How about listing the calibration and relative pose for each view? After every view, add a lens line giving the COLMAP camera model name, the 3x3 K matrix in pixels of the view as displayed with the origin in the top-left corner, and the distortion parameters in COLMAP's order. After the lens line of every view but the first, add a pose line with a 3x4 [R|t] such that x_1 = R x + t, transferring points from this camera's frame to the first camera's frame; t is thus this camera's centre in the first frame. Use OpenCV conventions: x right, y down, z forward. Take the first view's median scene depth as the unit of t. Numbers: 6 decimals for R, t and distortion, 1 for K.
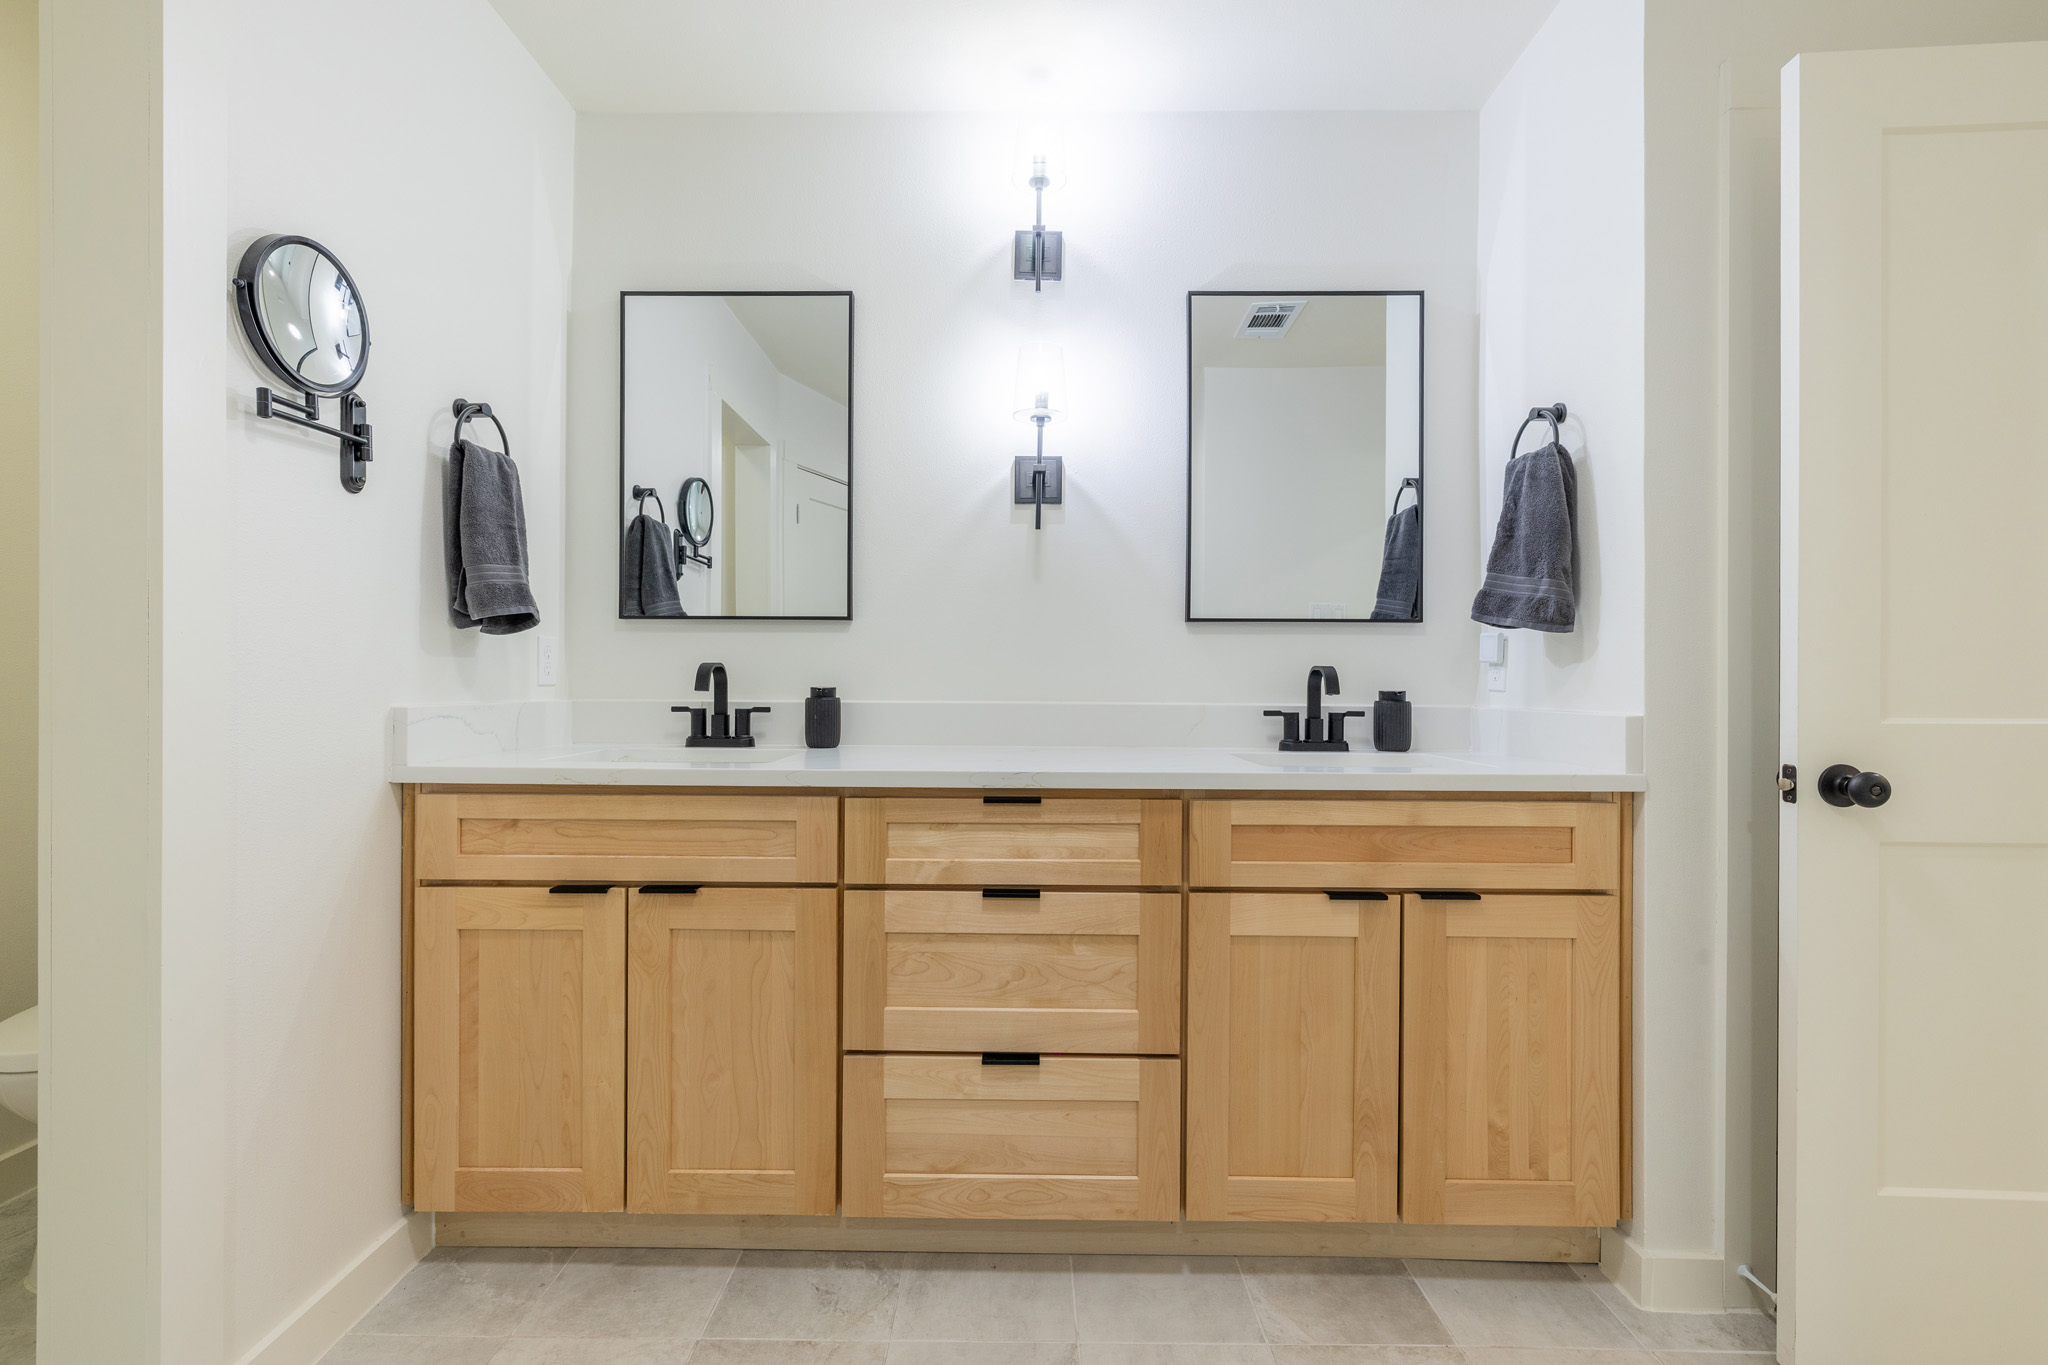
lens RADIAL K [[857.3, 0, 1008.7], [0, 857.3, 686.5], [0, 0, 1]] dist [-0.000147, 0.000507]
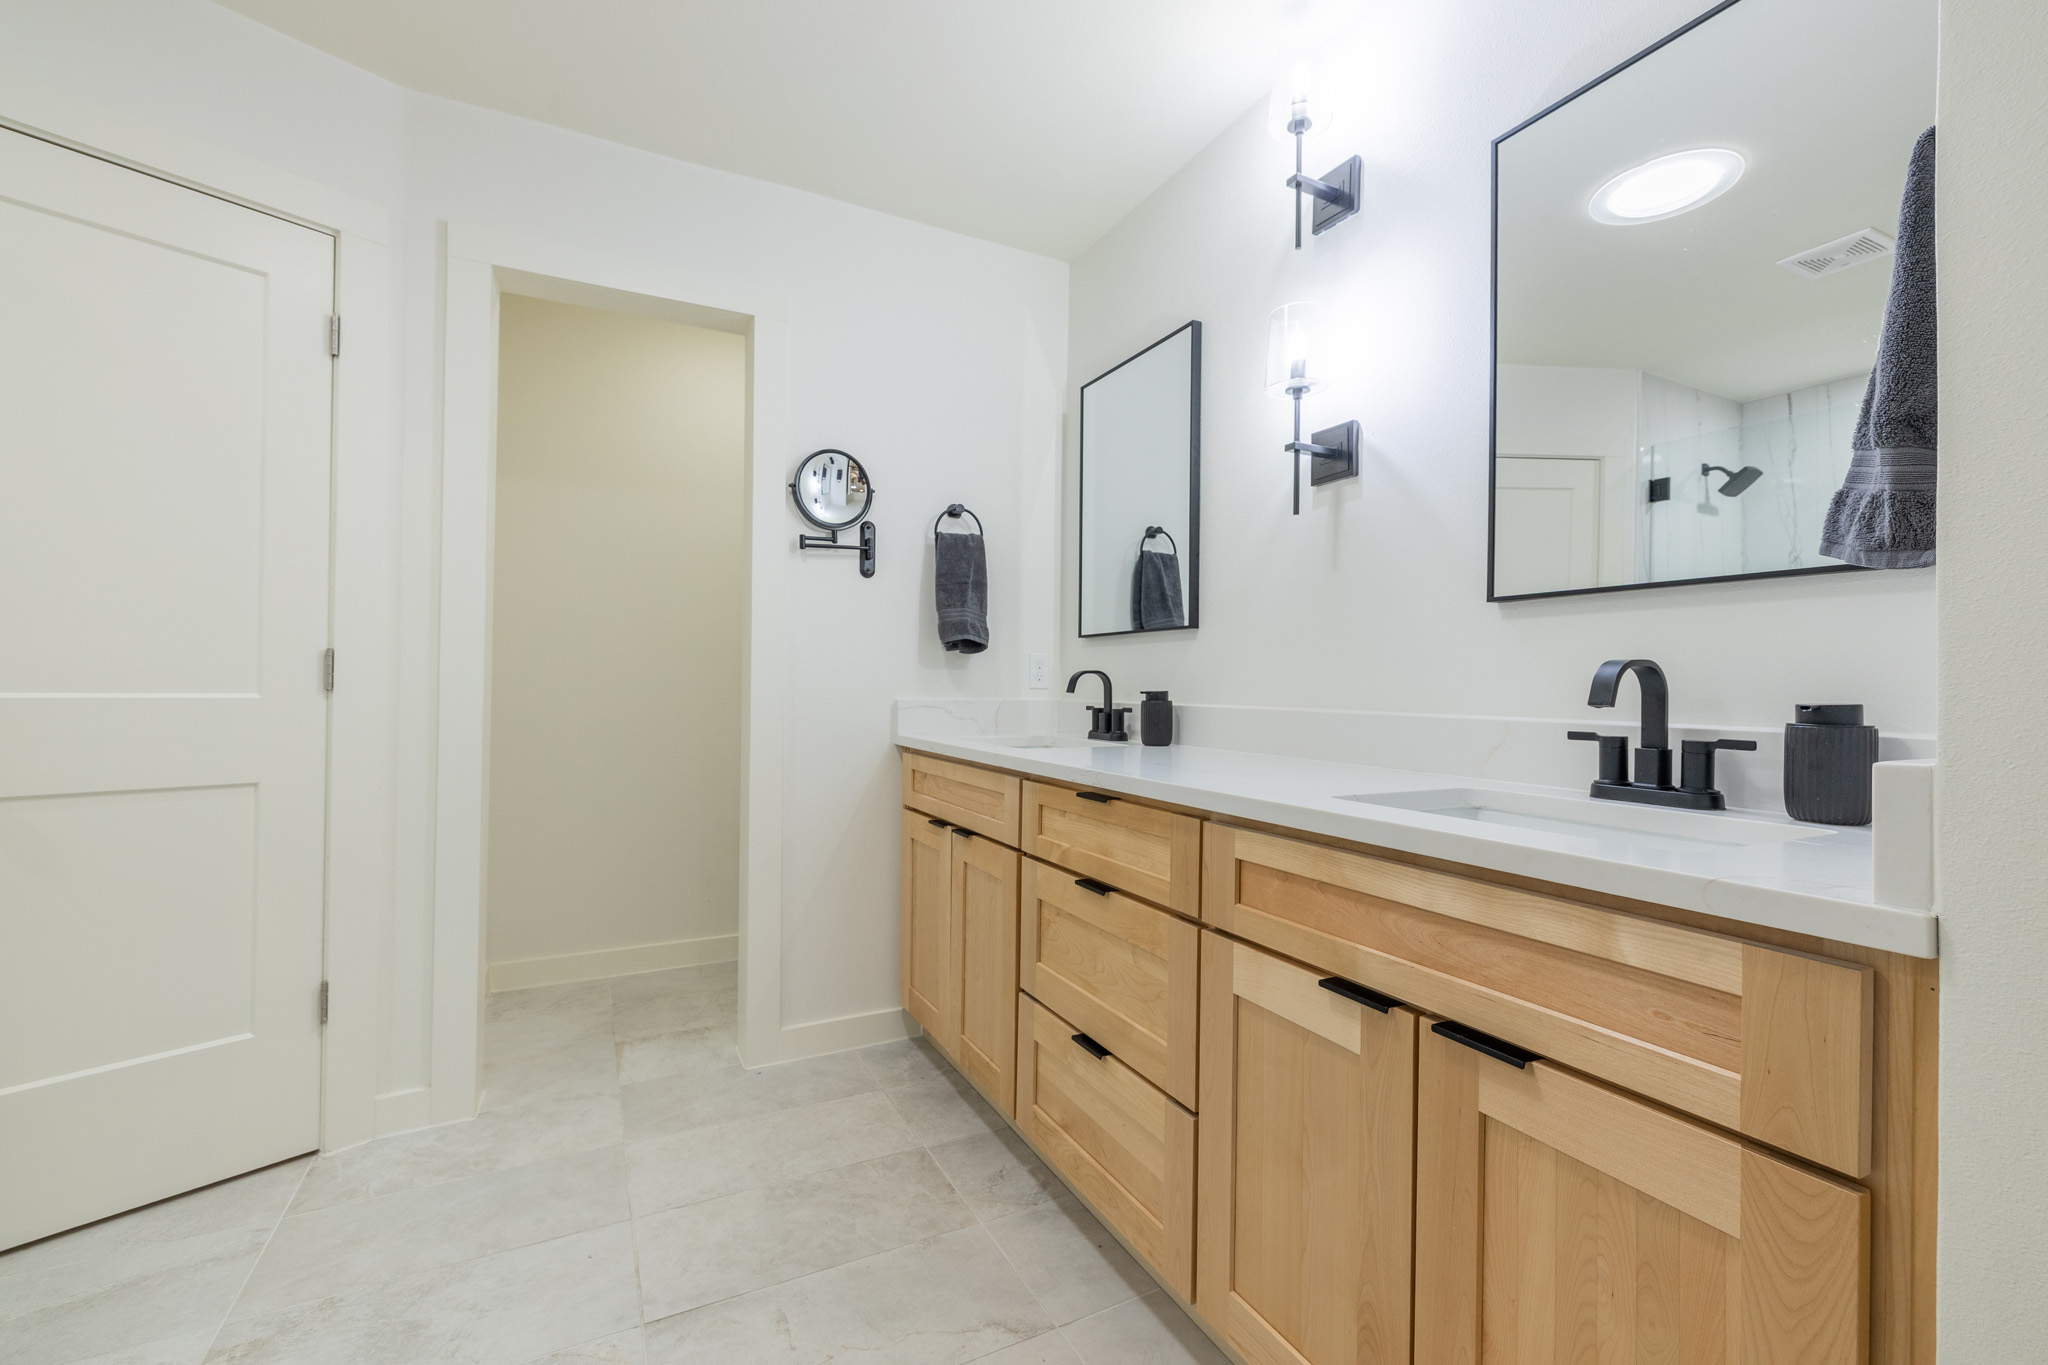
lens RADIAL K [[857.3, 0, 1028.1], [0, 857.3, 686.0], [0, 0, 1]] dist [-0.000147, 0.000507]
pose [[0.460974, 0.000206, -0.887414, 0.885270], [-0.013176, 0.999891, -0.006612, 0.004884], [0.887316, 0.014741, 0.460926, 0.440992]]
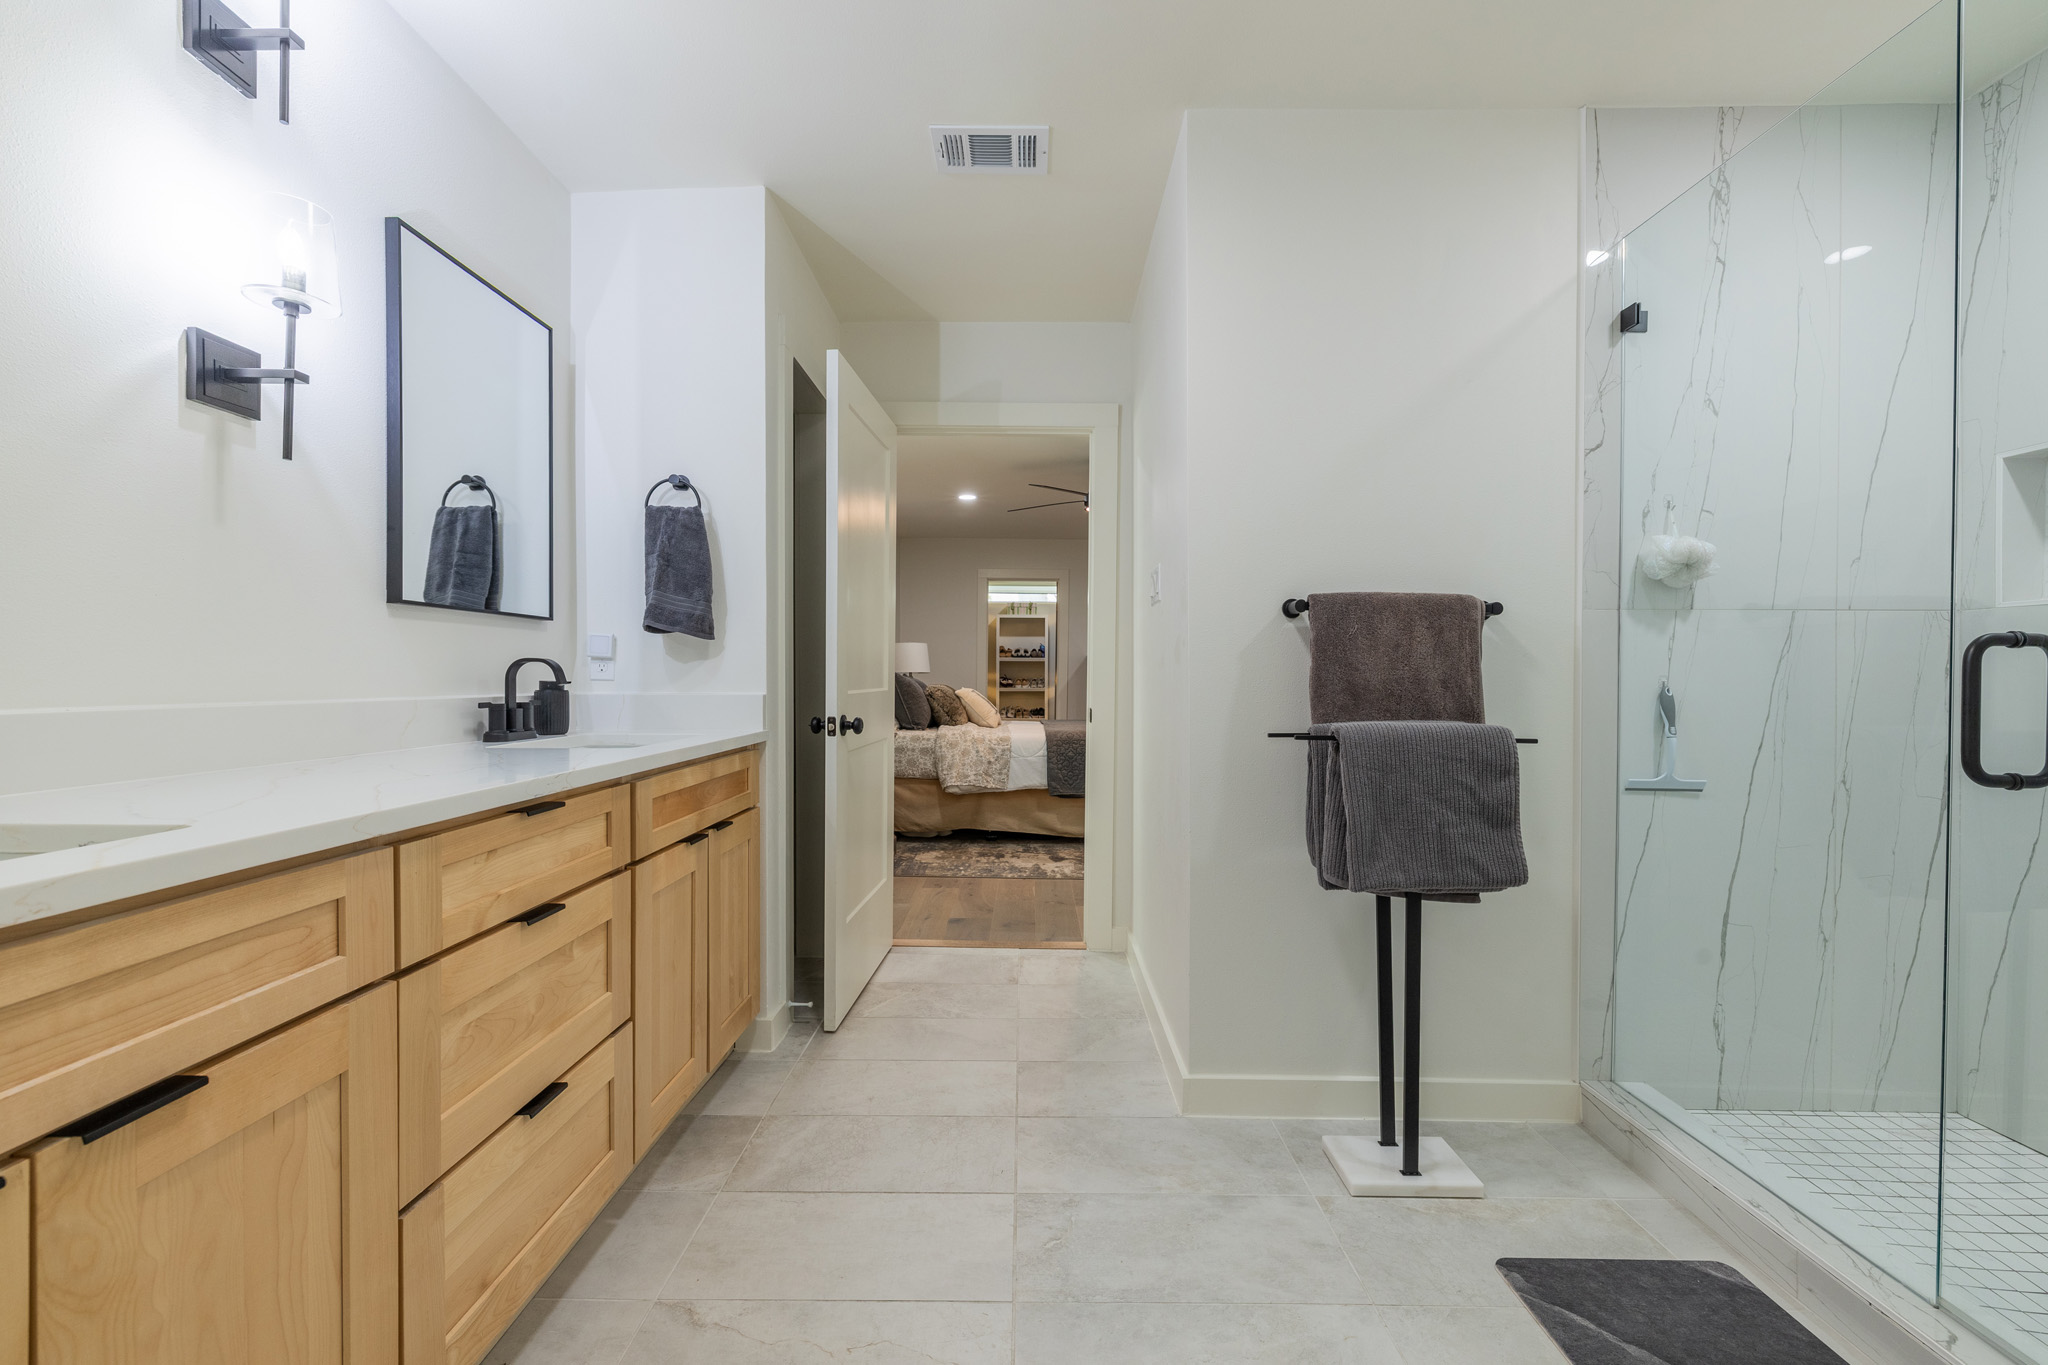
lens RADIAL K [[857.3, 0, 1023.3], [0, 857.3, 687.7], [0, 0, 1]] dist [-0.000147, 0.000507]
pose [[-0.009167, -0.018939, 0.999779, -0.875234], [0.002531, 0.999817, 0.018962, -0.007400], [-0.999955, 0.002704, -0.009117, 0.504360]]
